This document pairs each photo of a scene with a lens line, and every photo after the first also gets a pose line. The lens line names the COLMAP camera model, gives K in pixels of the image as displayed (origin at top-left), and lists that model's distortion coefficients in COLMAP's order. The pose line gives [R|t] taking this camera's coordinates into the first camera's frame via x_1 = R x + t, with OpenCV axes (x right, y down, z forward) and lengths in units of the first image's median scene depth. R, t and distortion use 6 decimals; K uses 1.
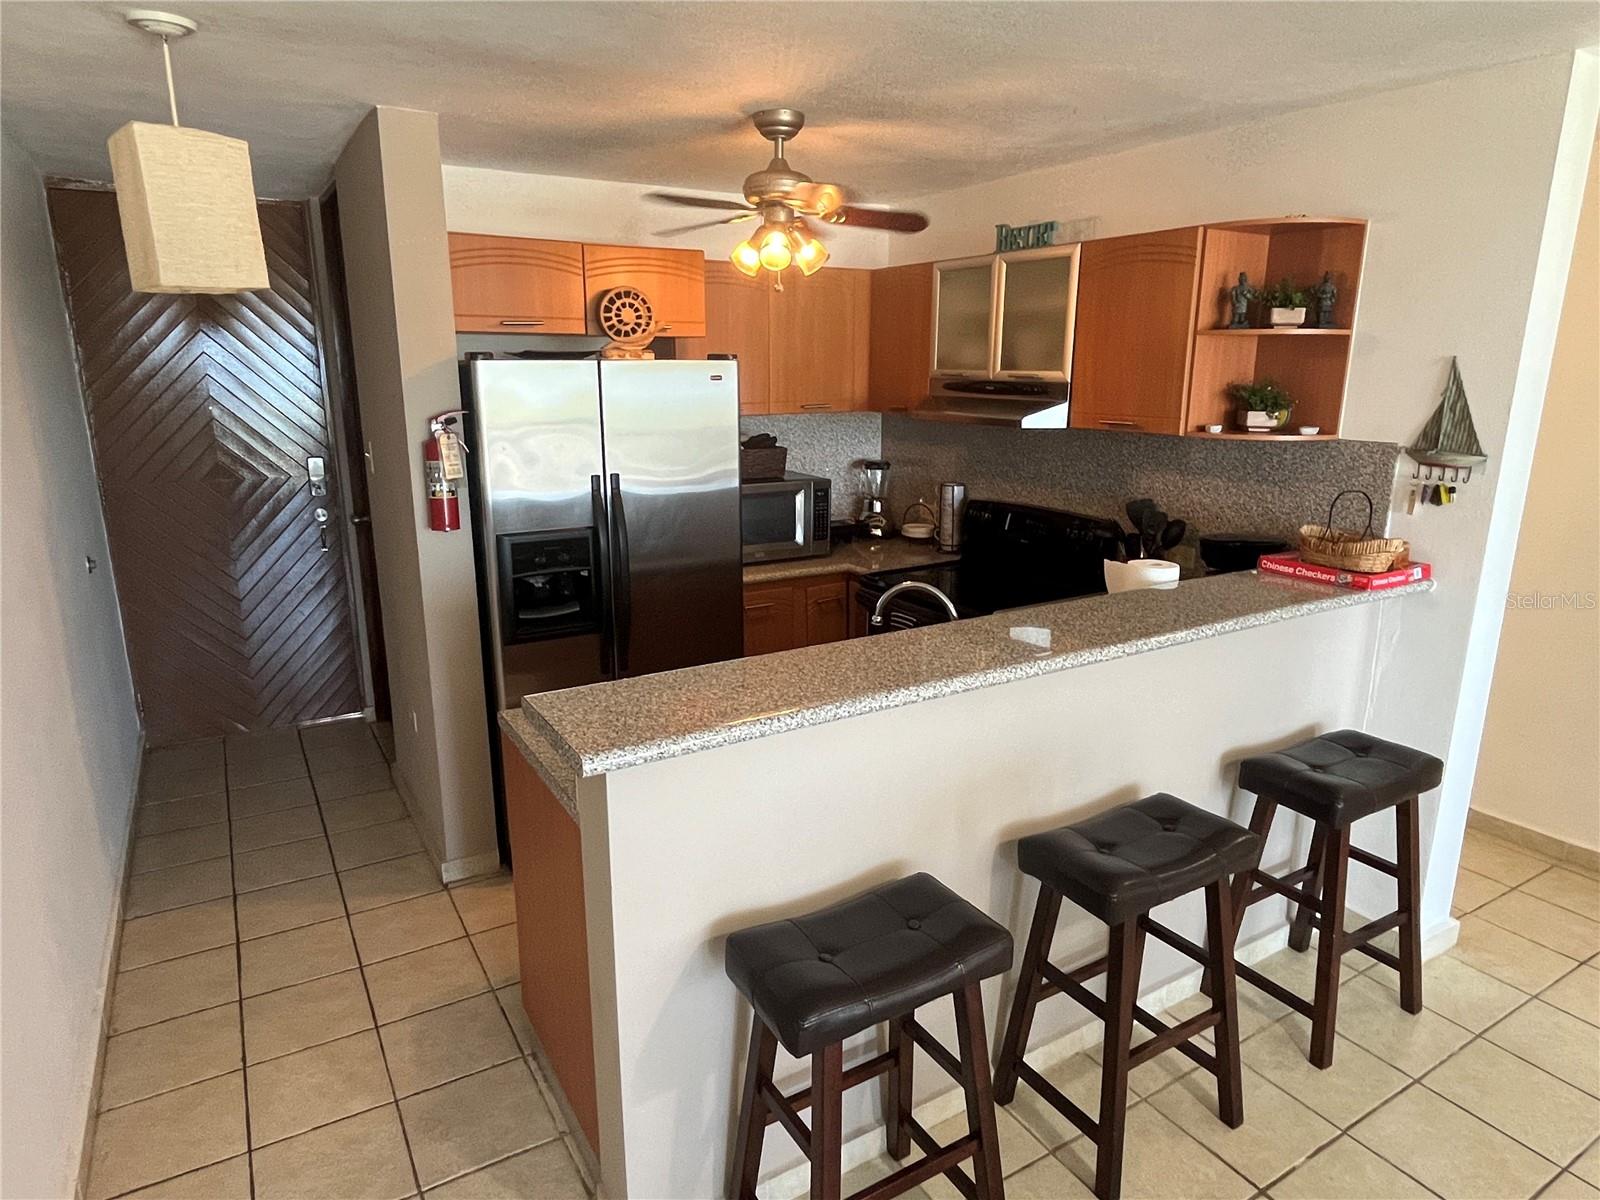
lens RADIAL K [[934.1, 0, 791.4], [0, 934.1, 605.6], [0, 0, 1]] dist [-0.025849, -0.000678]
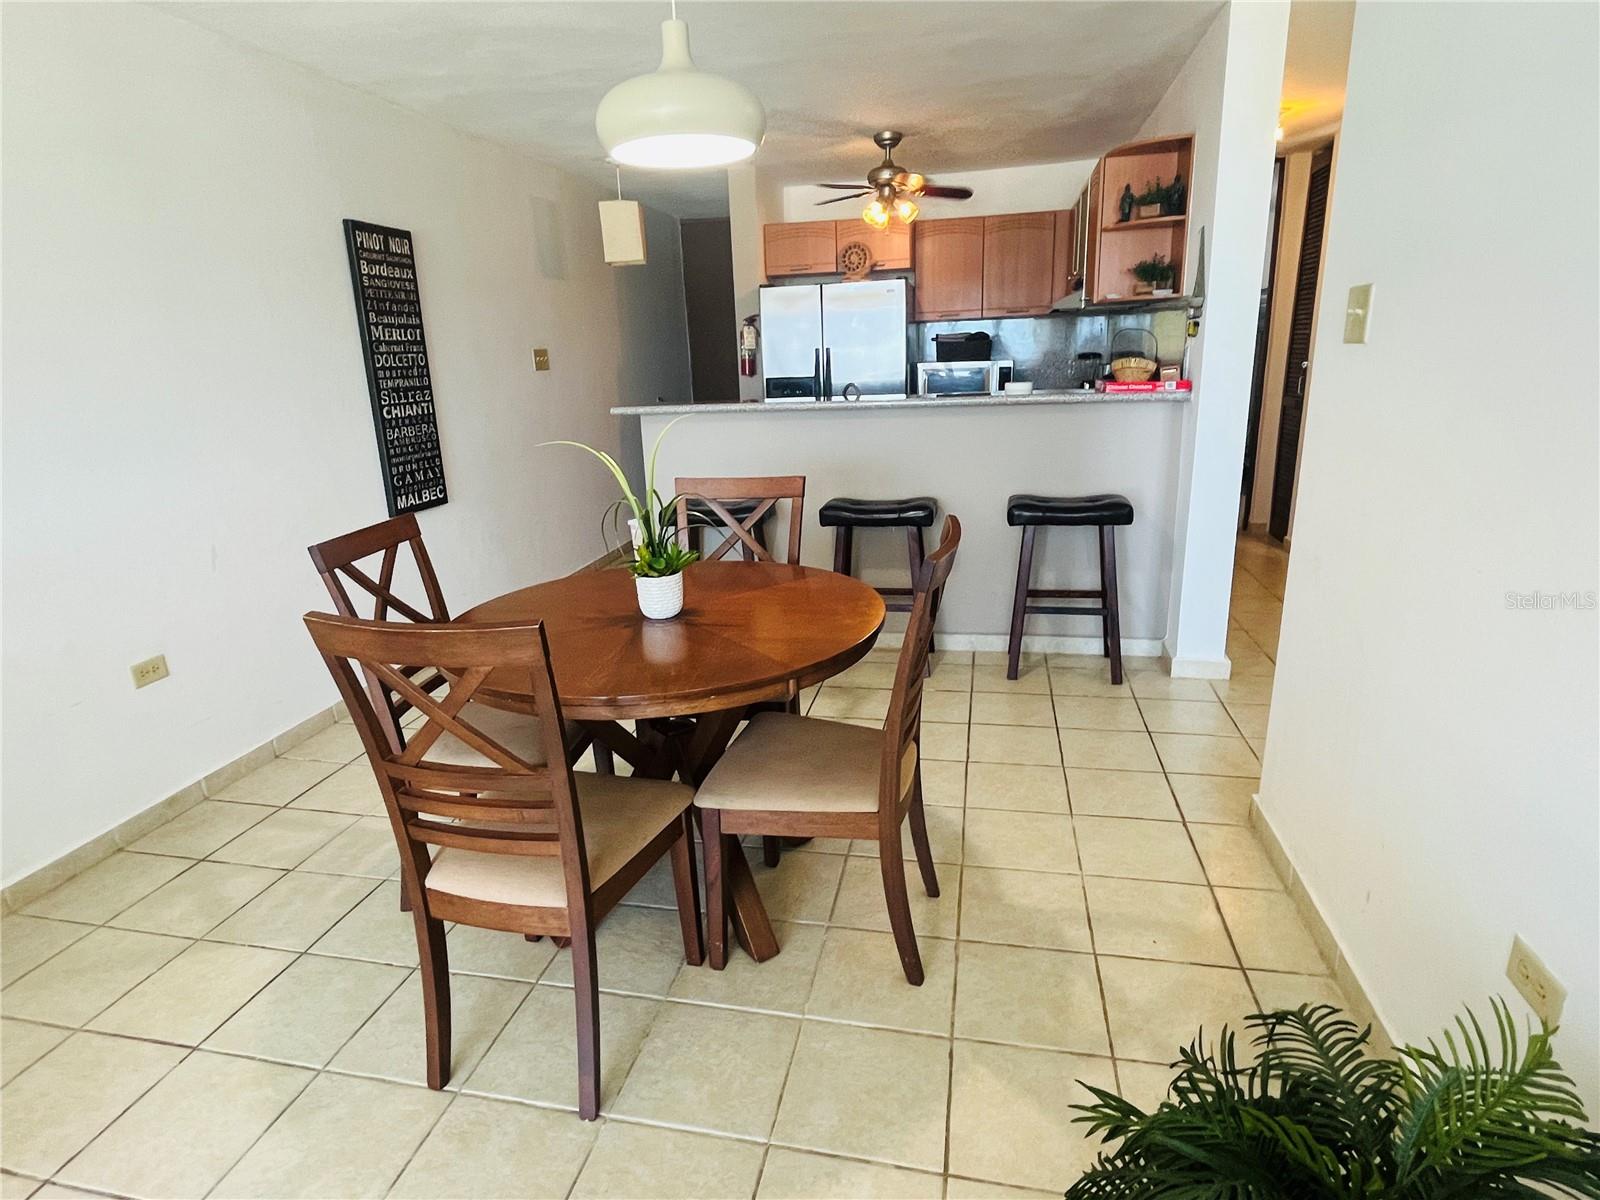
lens RADIAL K [[868.9, 0, 787.4], [0, 868.9, 598.1], [0, 0, 1]] dist [0.001803, -0.000581]
pose [[0.734739, 0.158758, -0.659510, 1.050651], [-0.131999, 0.987104, 0.090561, 0.221527], [0.665383, 0.020516, 0.746220, -0.353993]]
